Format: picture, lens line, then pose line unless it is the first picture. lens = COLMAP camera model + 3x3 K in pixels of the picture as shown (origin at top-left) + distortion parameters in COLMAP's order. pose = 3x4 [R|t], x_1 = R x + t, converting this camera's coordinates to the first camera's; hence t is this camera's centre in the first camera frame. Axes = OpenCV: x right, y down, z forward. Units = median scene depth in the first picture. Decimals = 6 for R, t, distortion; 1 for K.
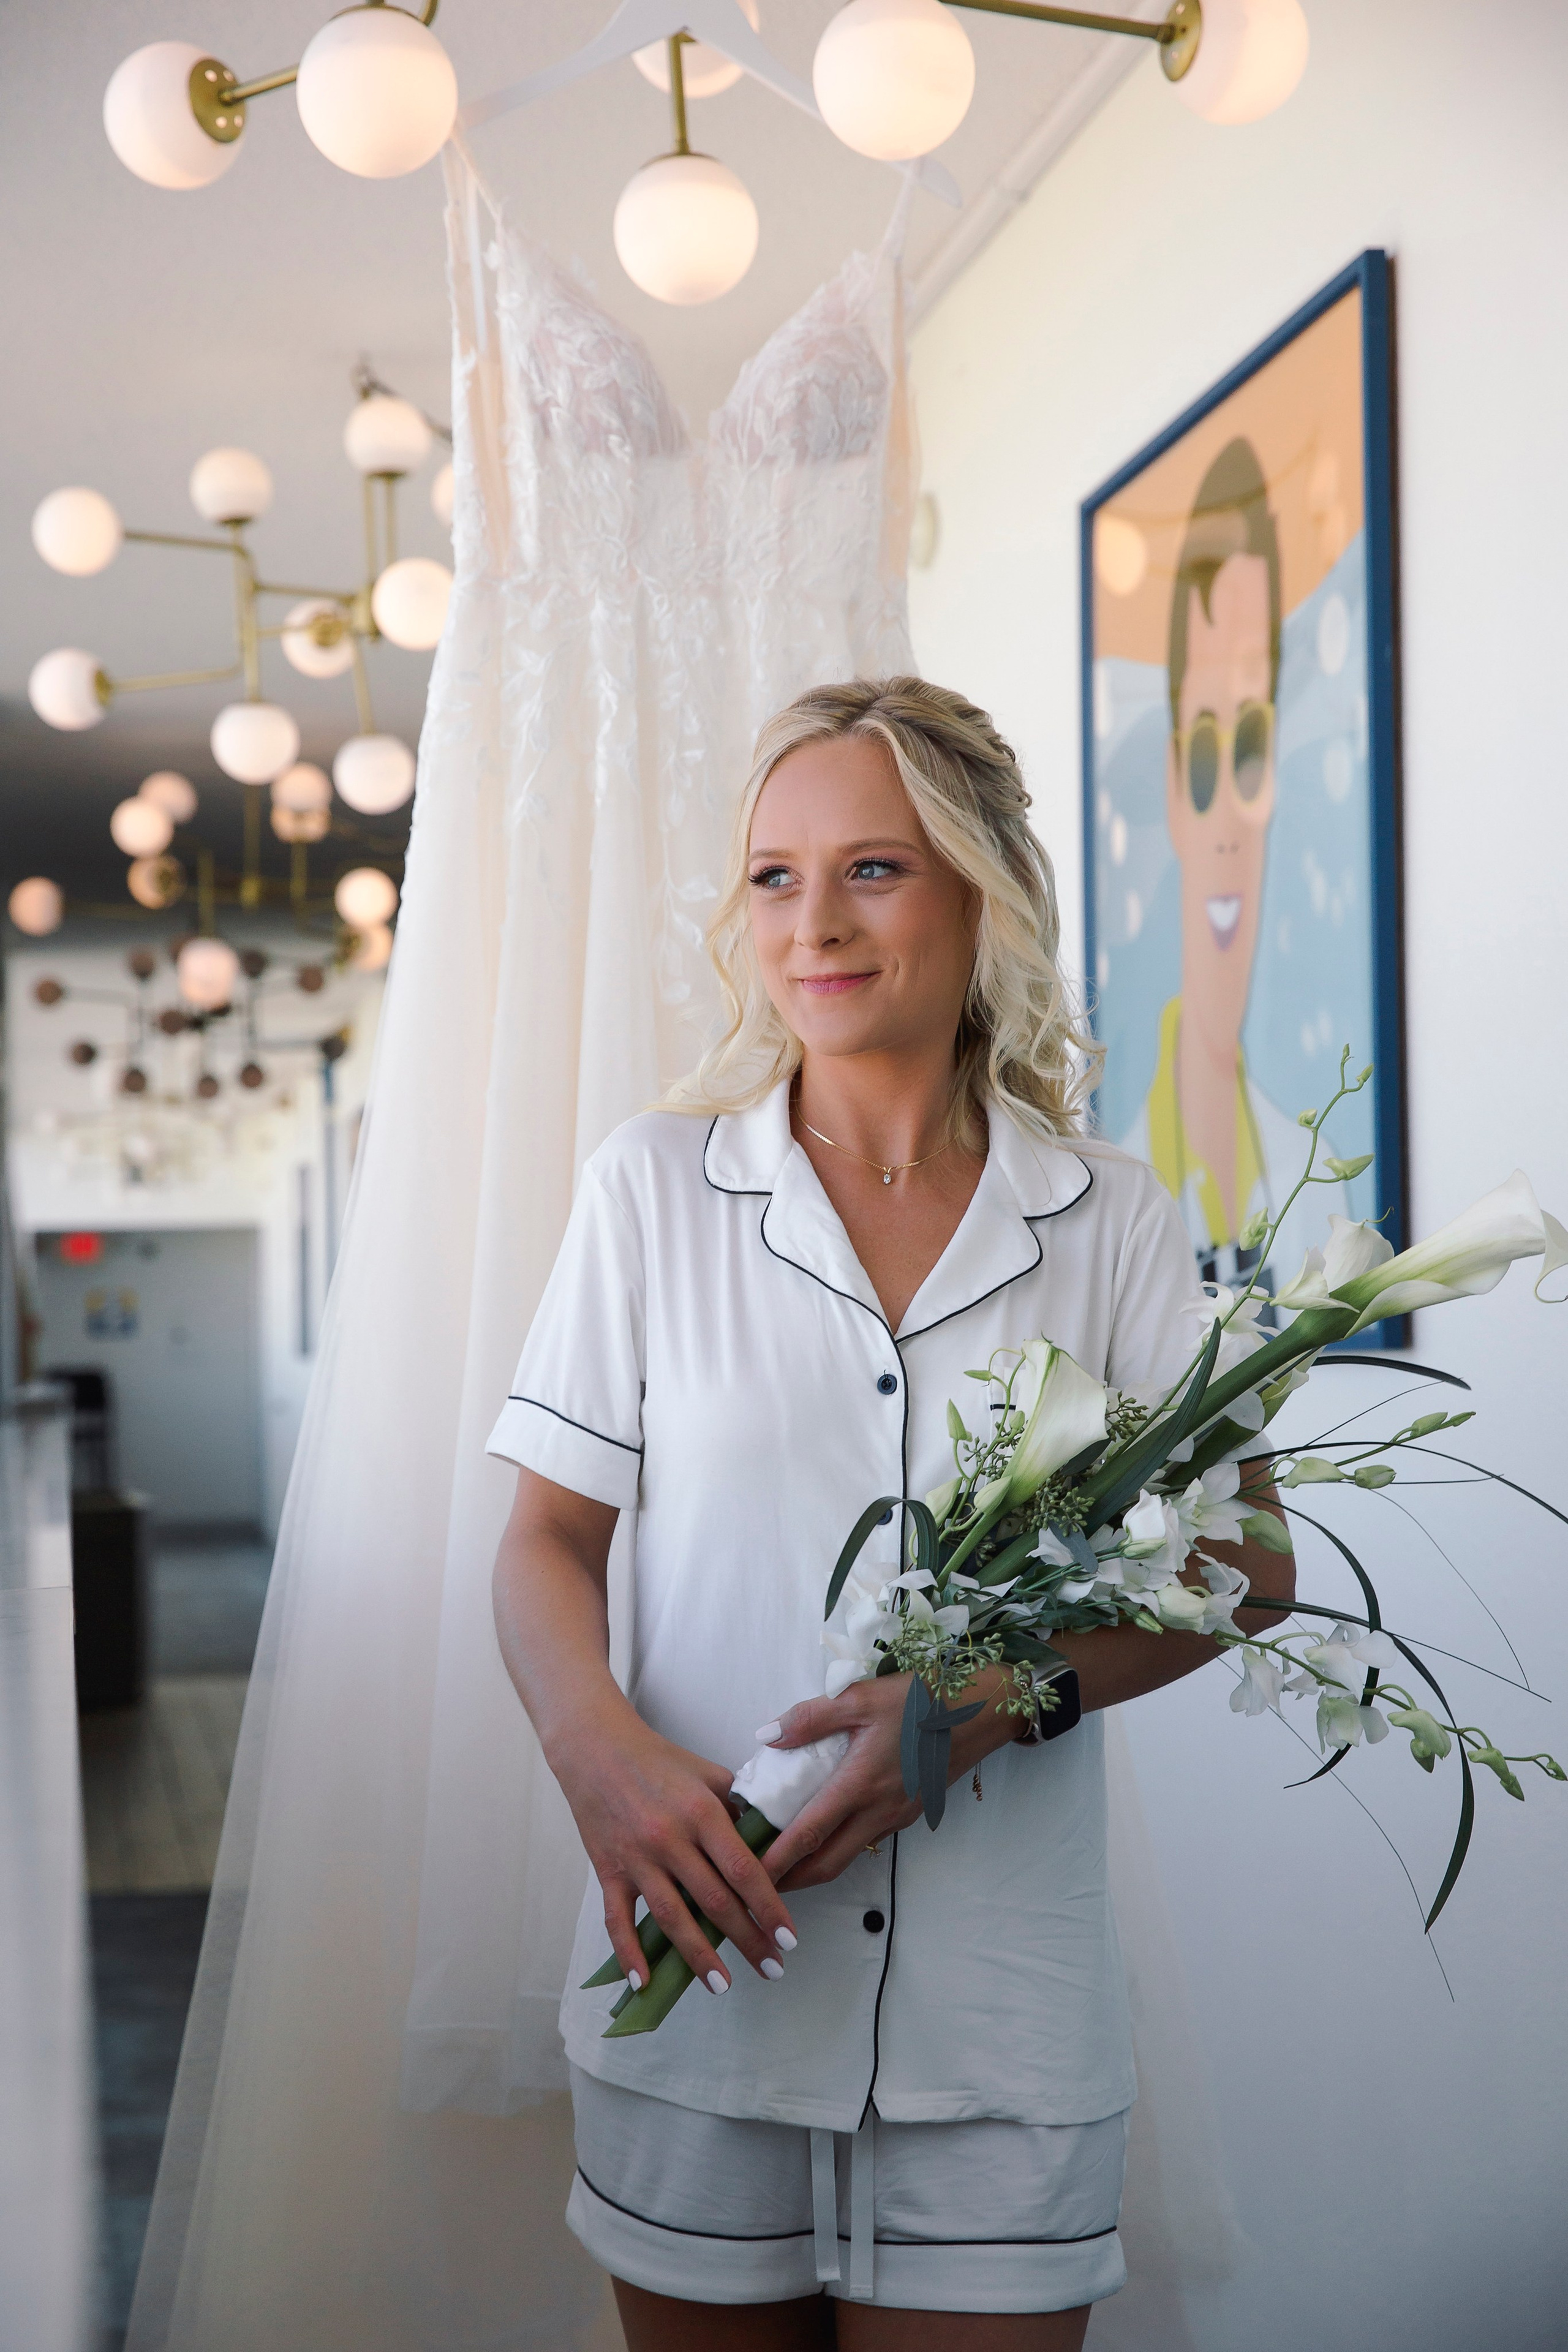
lens RADIAL K [[3983.8, 0, 784.0], [0, 3983.8, 1176.0], [0, 0, 1]] dist [0.061718, -1.274858]
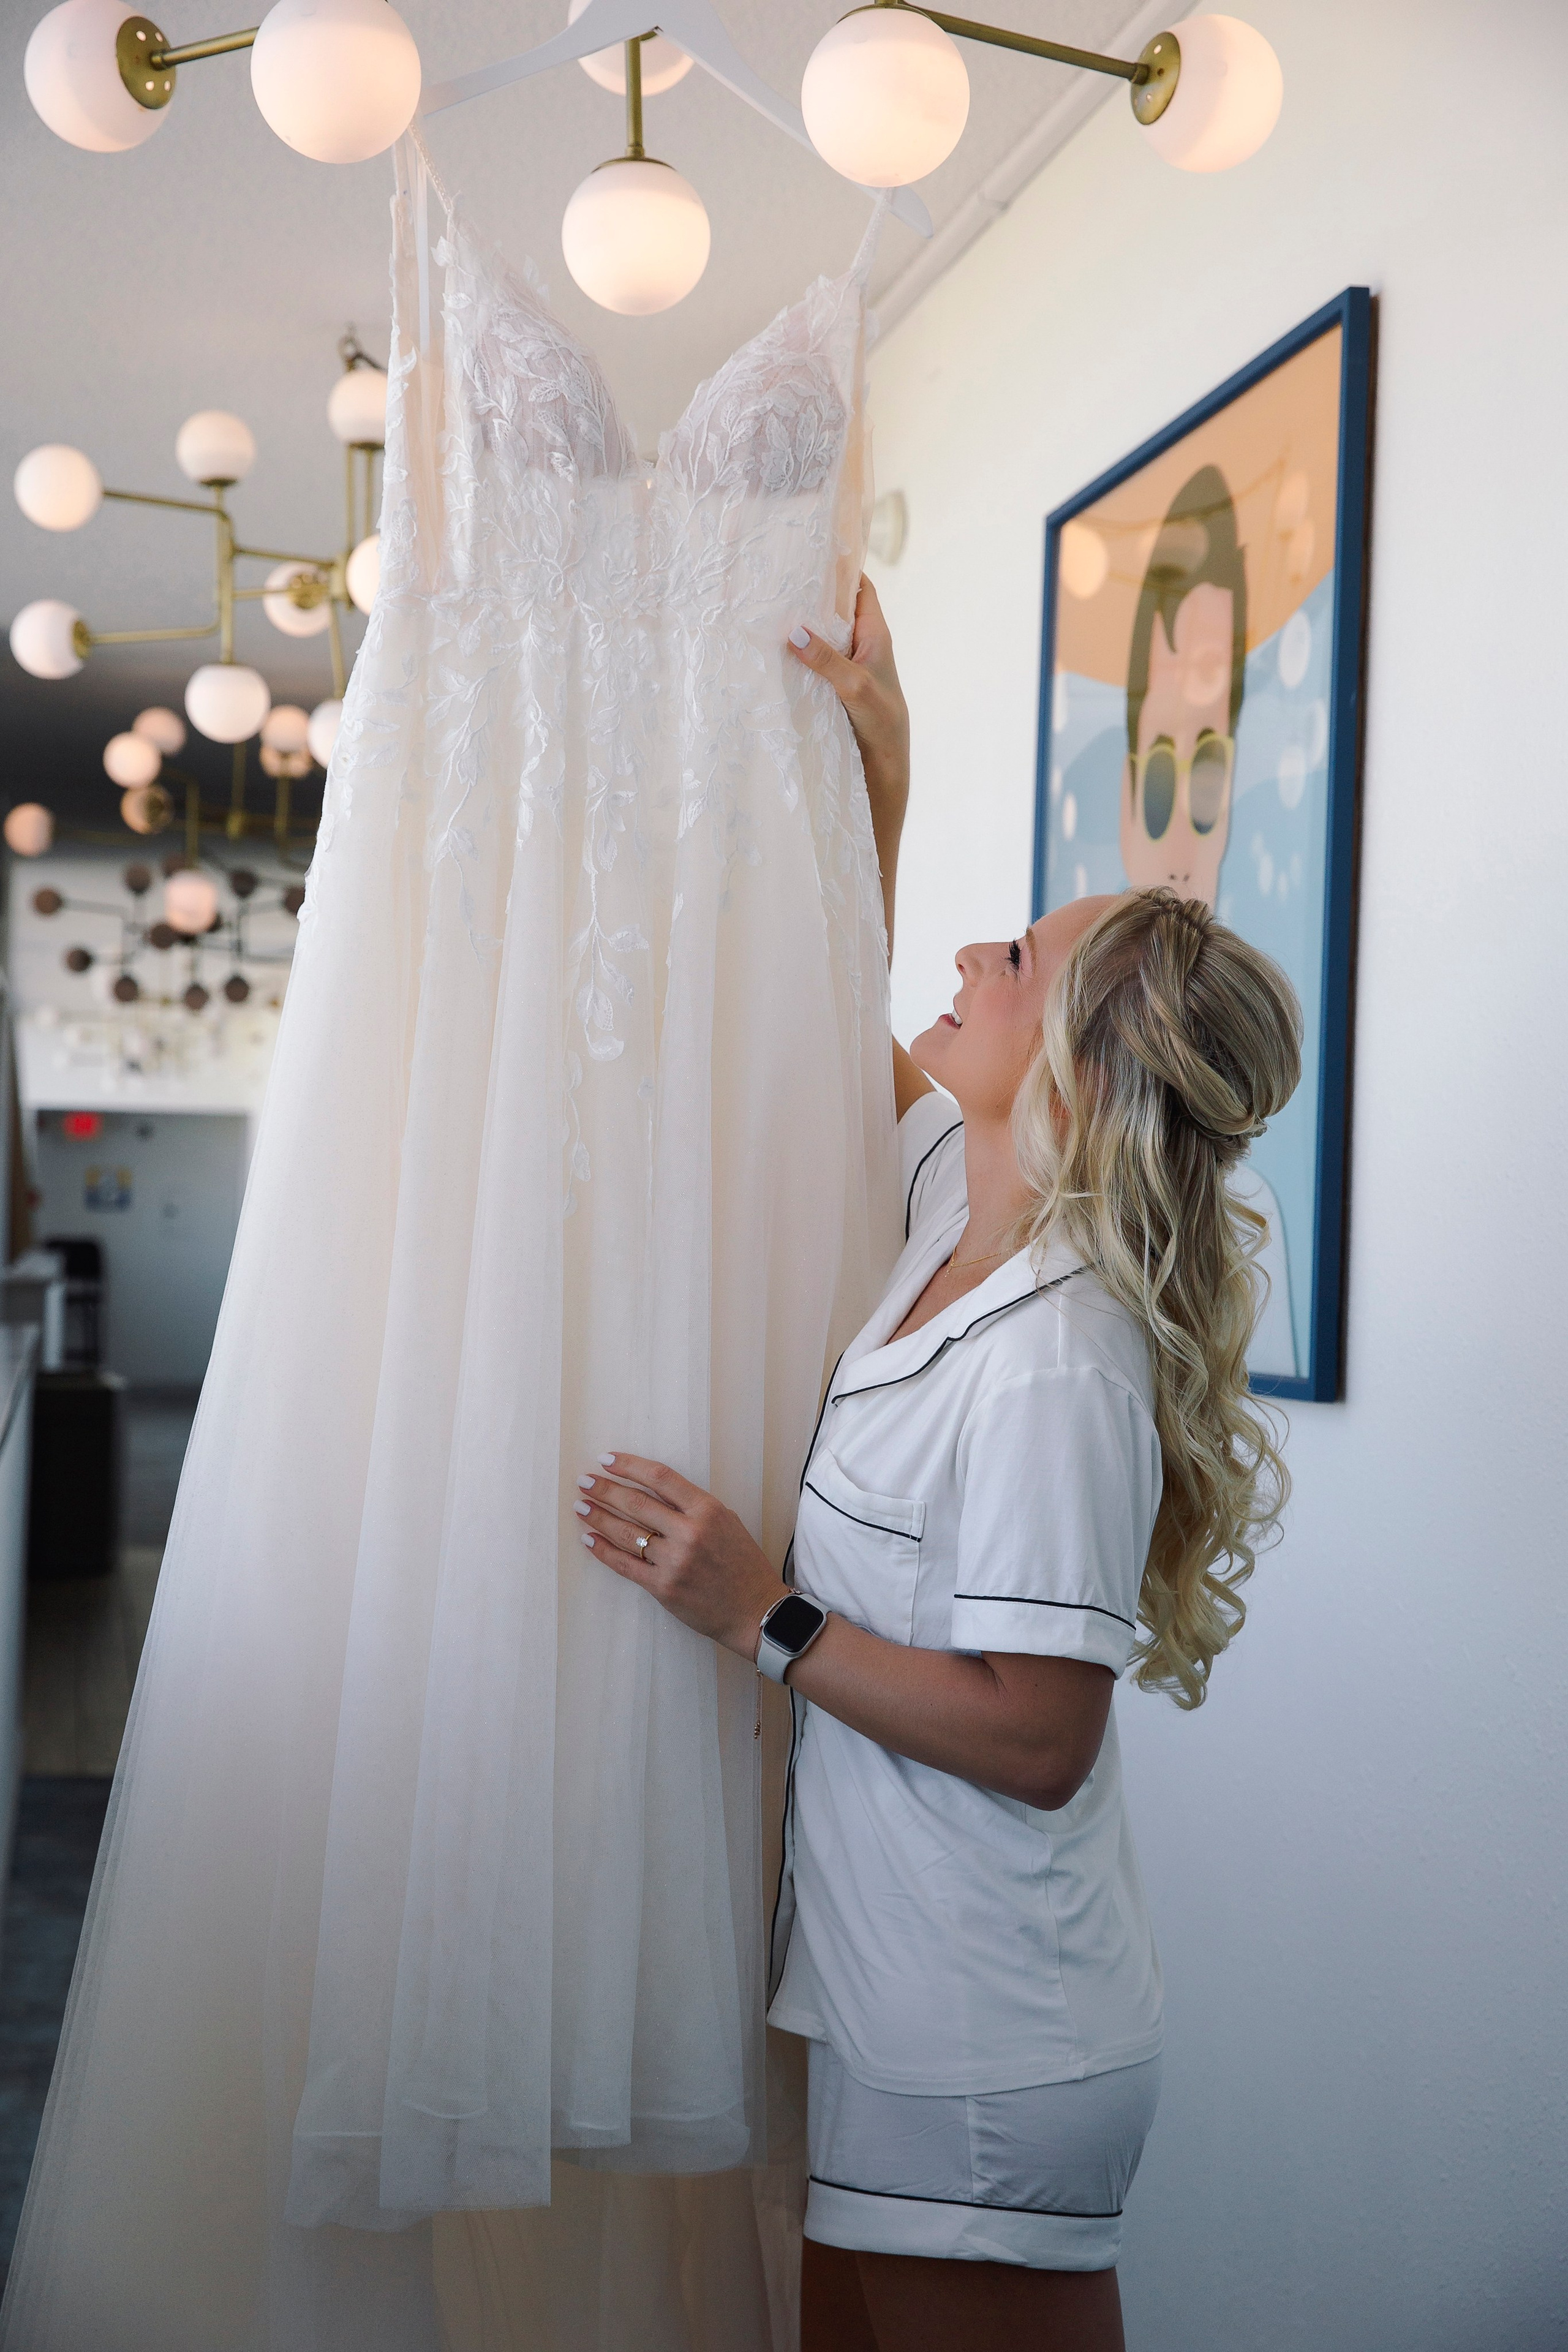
lens RADIAL K [[3671.5, 0, 784.0], [0, 3671.5, 1176.0], [0, 0, 1]] dist [0.001161, 0.097572]
pose [[0.997672, 0.067140, 0.011987, 0.012129], [-0.067391, 0.997487, 0.021868, -0.036082], [-0.010489, -0.022625, 0.999689, 0.118814]]
